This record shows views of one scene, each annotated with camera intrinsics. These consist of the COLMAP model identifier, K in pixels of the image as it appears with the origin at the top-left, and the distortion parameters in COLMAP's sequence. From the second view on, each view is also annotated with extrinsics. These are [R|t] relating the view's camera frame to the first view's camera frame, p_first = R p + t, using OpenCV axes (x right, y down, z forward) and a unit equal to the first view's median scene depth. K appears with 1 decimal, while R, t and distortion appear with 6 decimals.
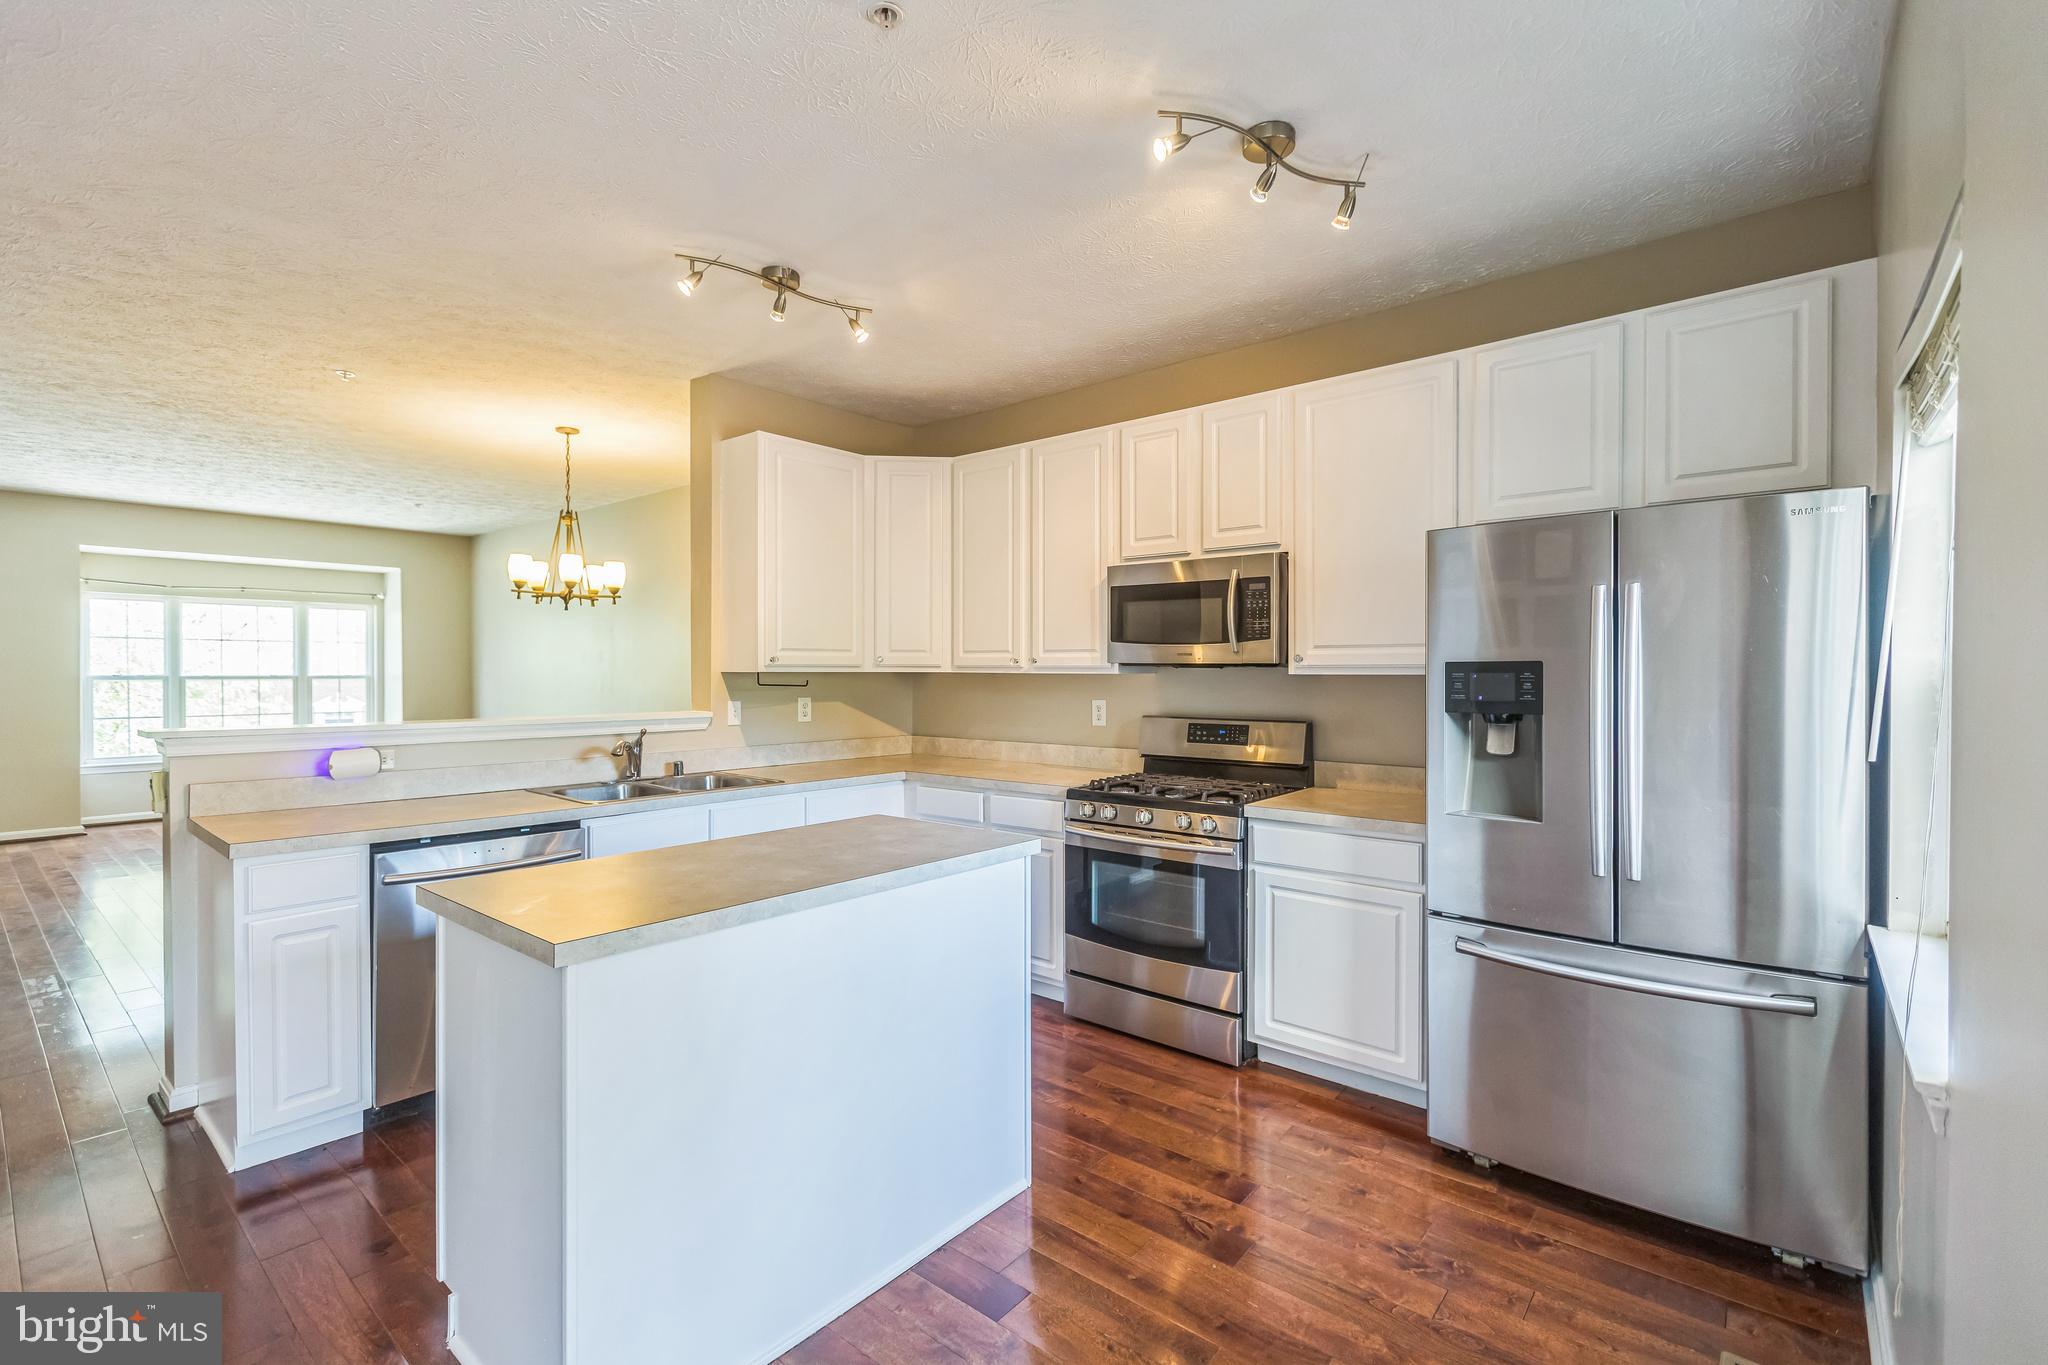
lens RADIAL K [[913.2, 0, 1017.9], [0, 913.2, 679.0], [0, 0, 1]] dist [0.003104, 0.000266]
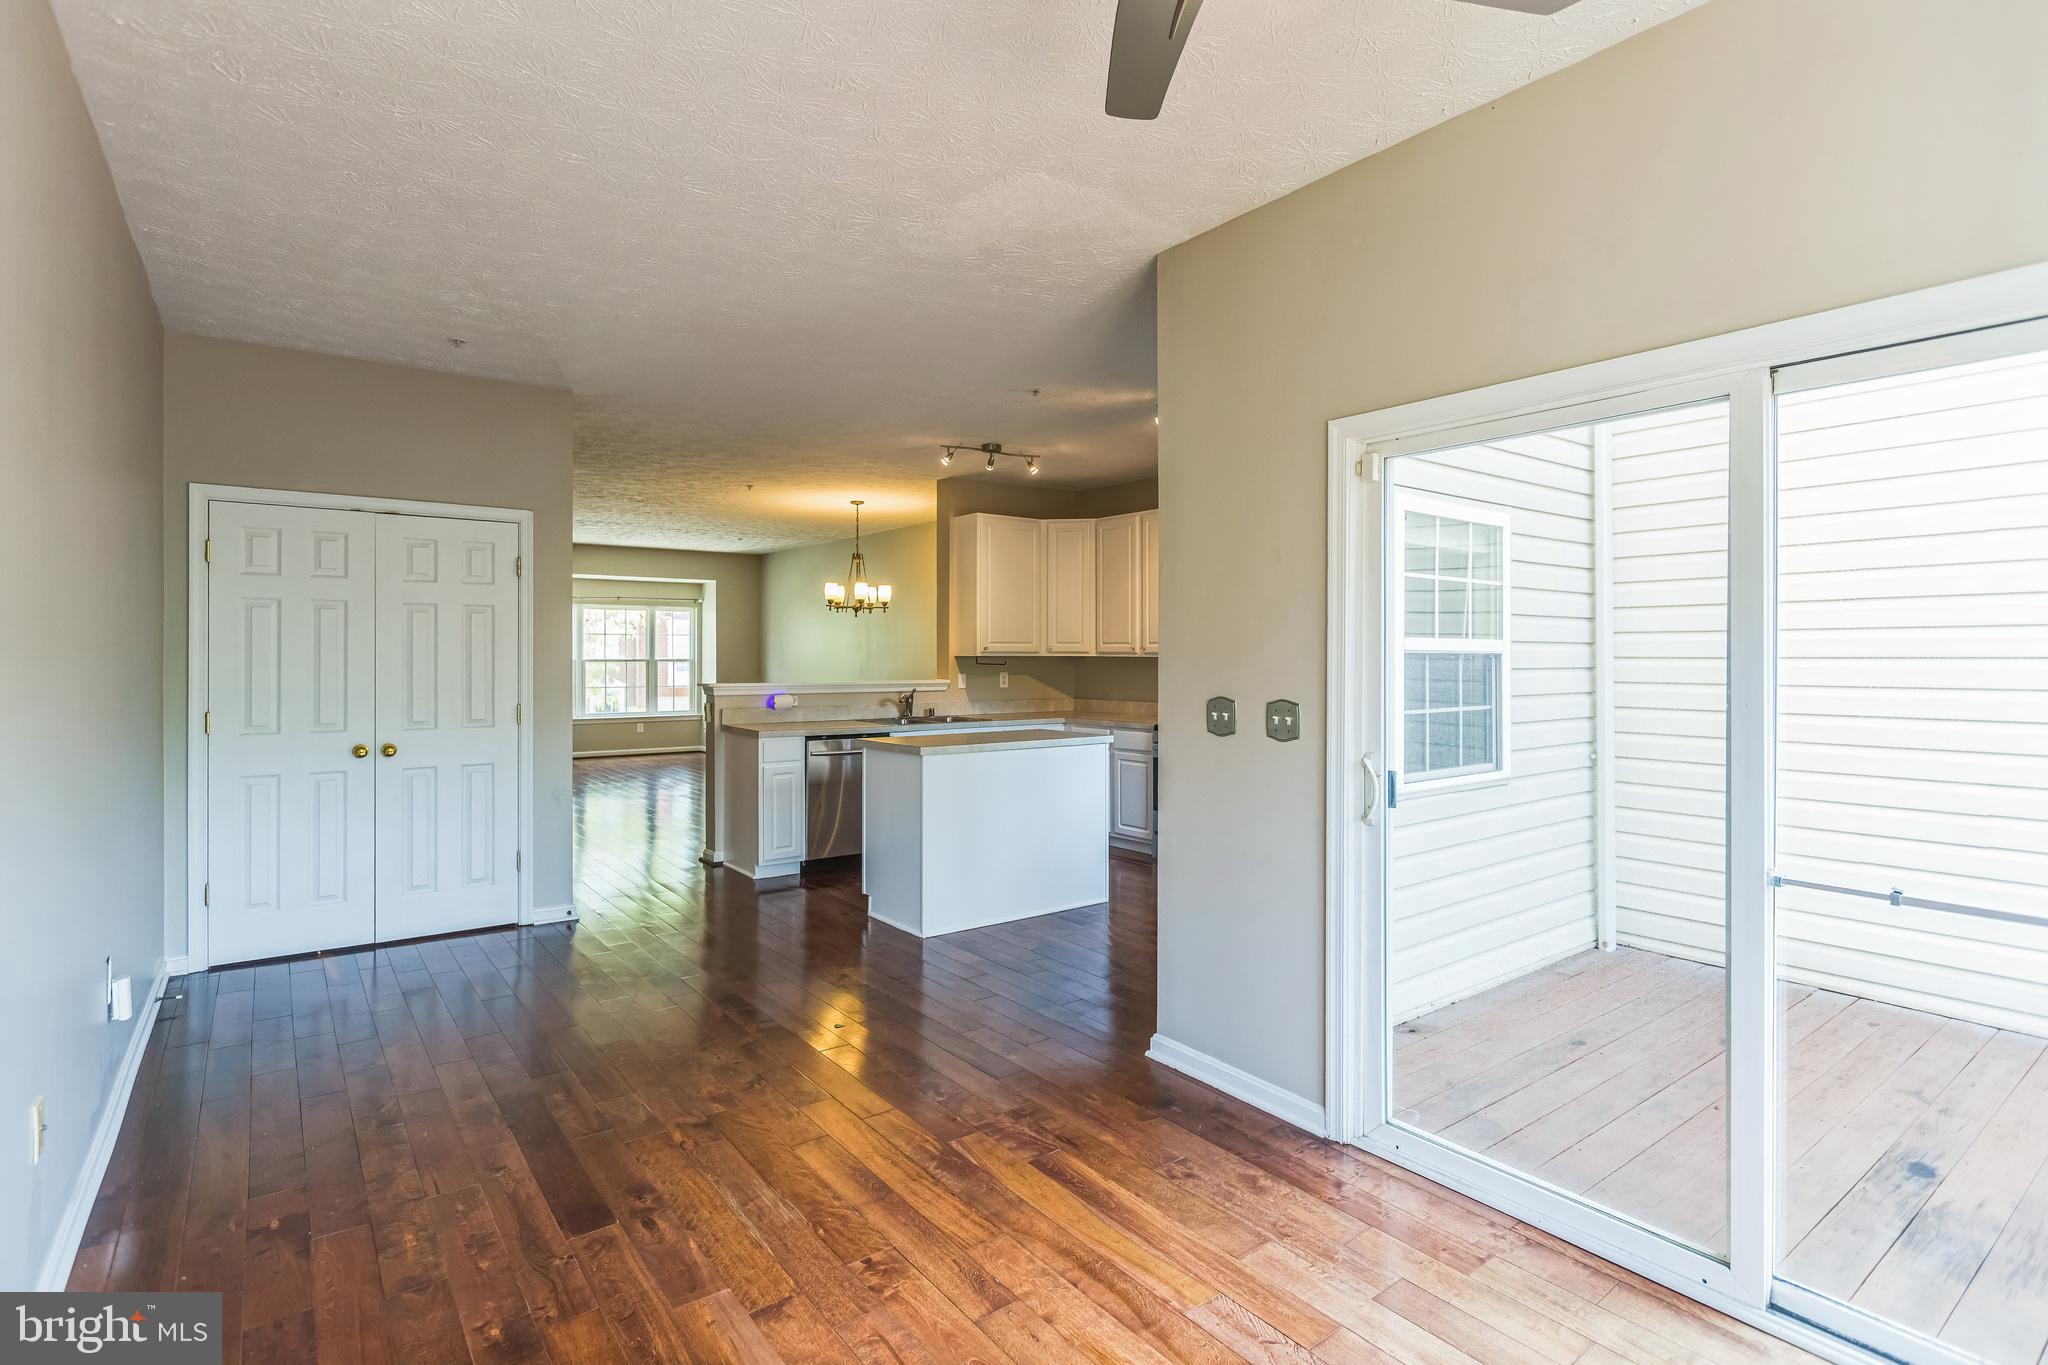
lens RADIAL K [[987.4, 0, 1021.4], [0, 987.4, 654.7], [0, 0, 1]] dist [0.005703, -0.002230]
pose [[0.977286, -0.001155, -0.211924, 0.188227], [-0.000976, 0.999950, -0.009951, 0.008323], [0.211924, 0.009932, 0.977236, -0.789611]]
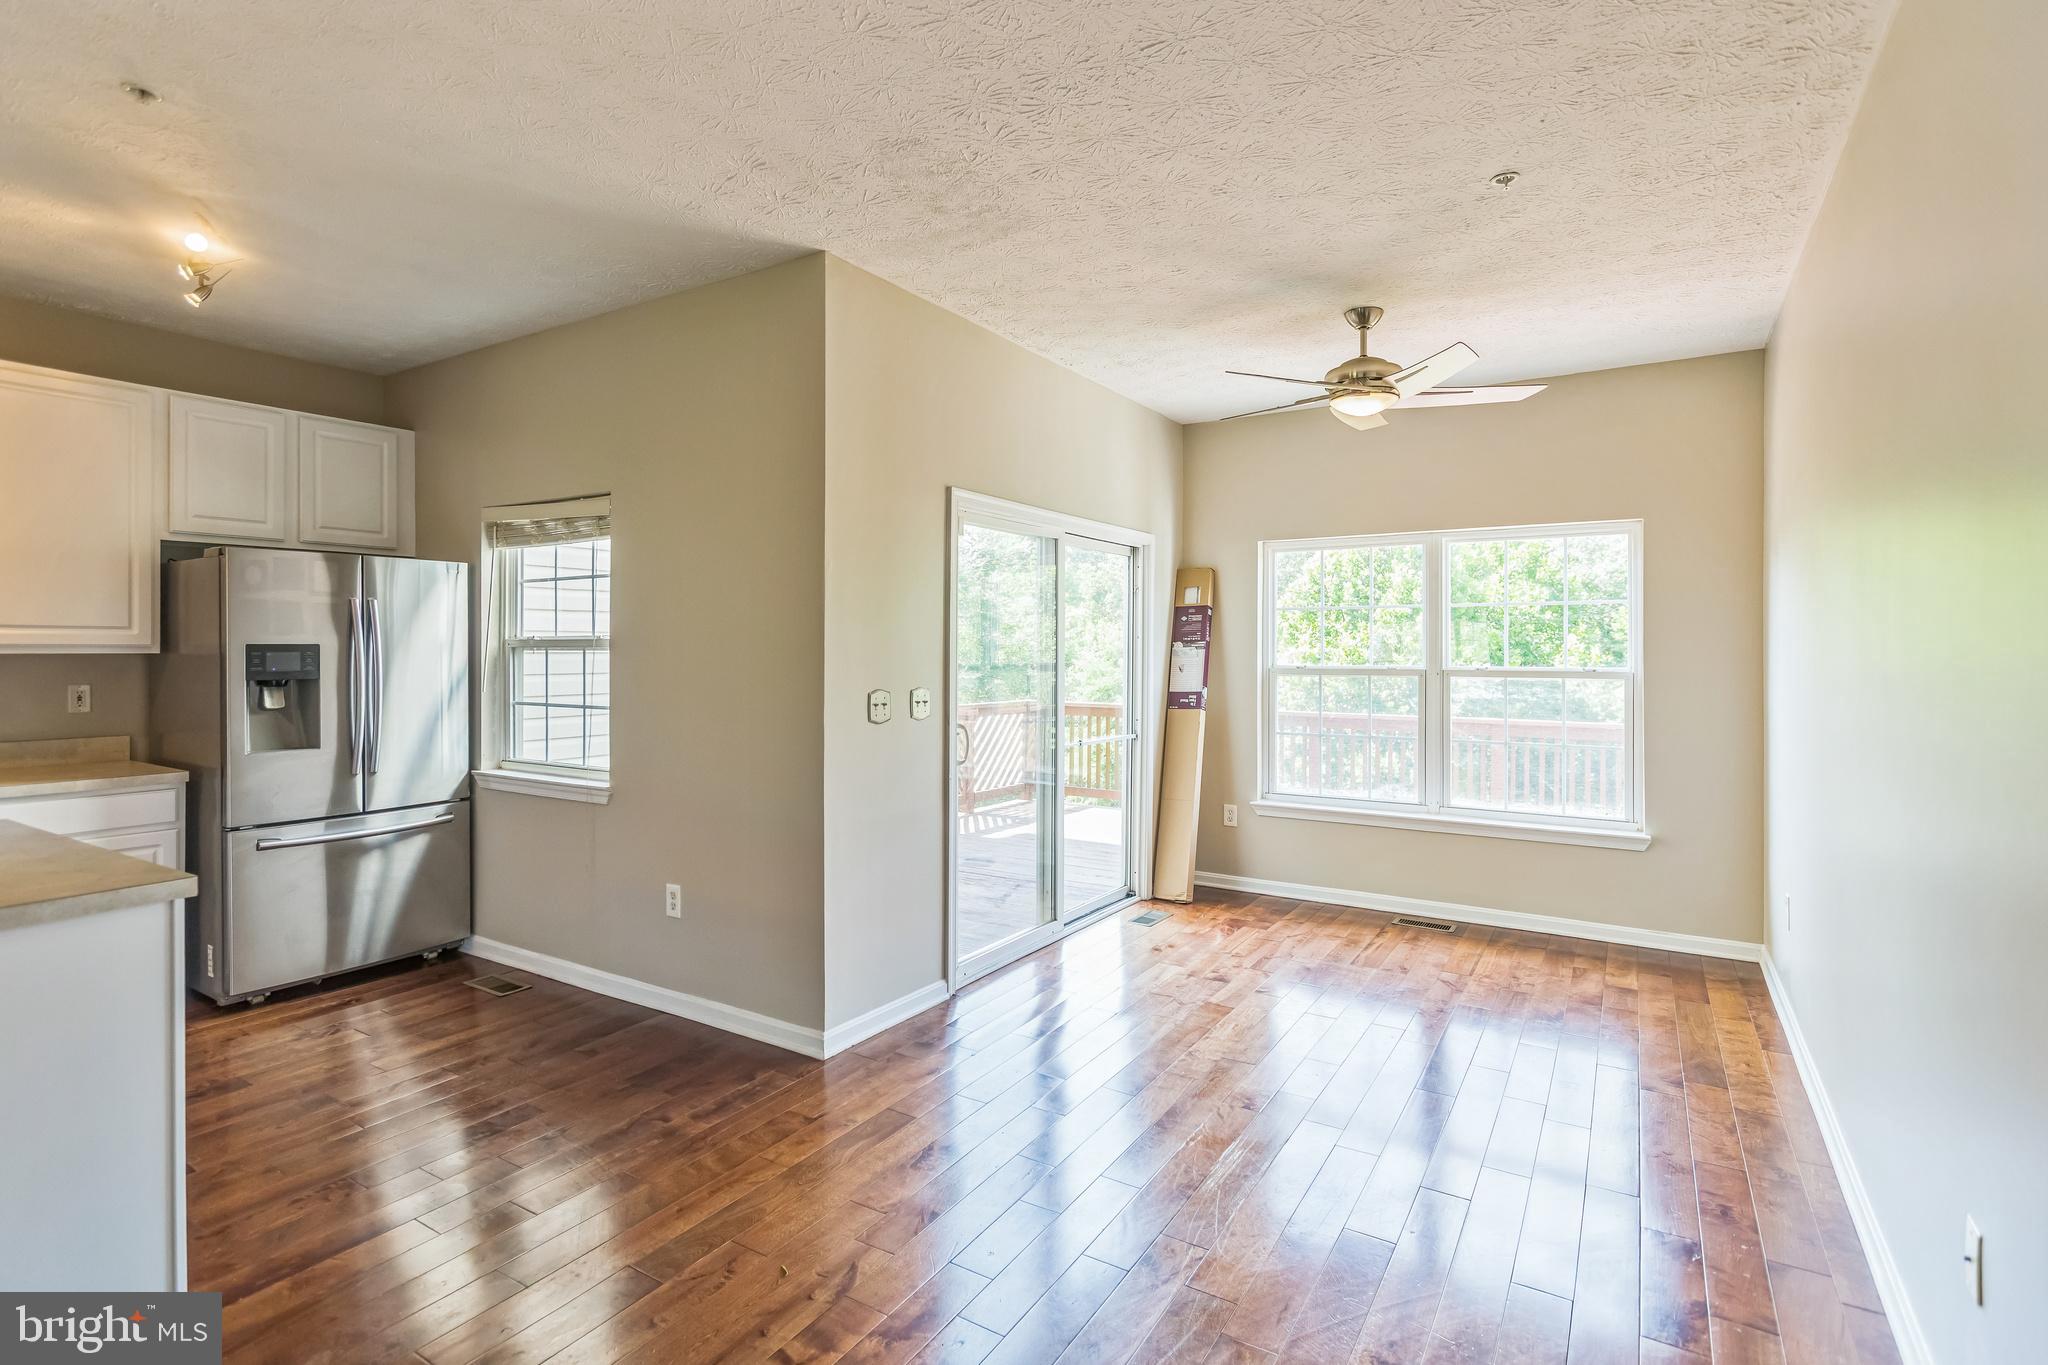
lens RADIAL K [[987.4, 0, 1010.3], [0, 987.4, 650.4], [0, 0, 1]] dist [0.005703, -0.002230]
pose [[-0.135283, -0.001454, 0.990806, -0.760686], [0.007490, 0.999969, 0.002490, -0.002615], [-0.990779, 0.007758, -0.135268, 0.037350]]
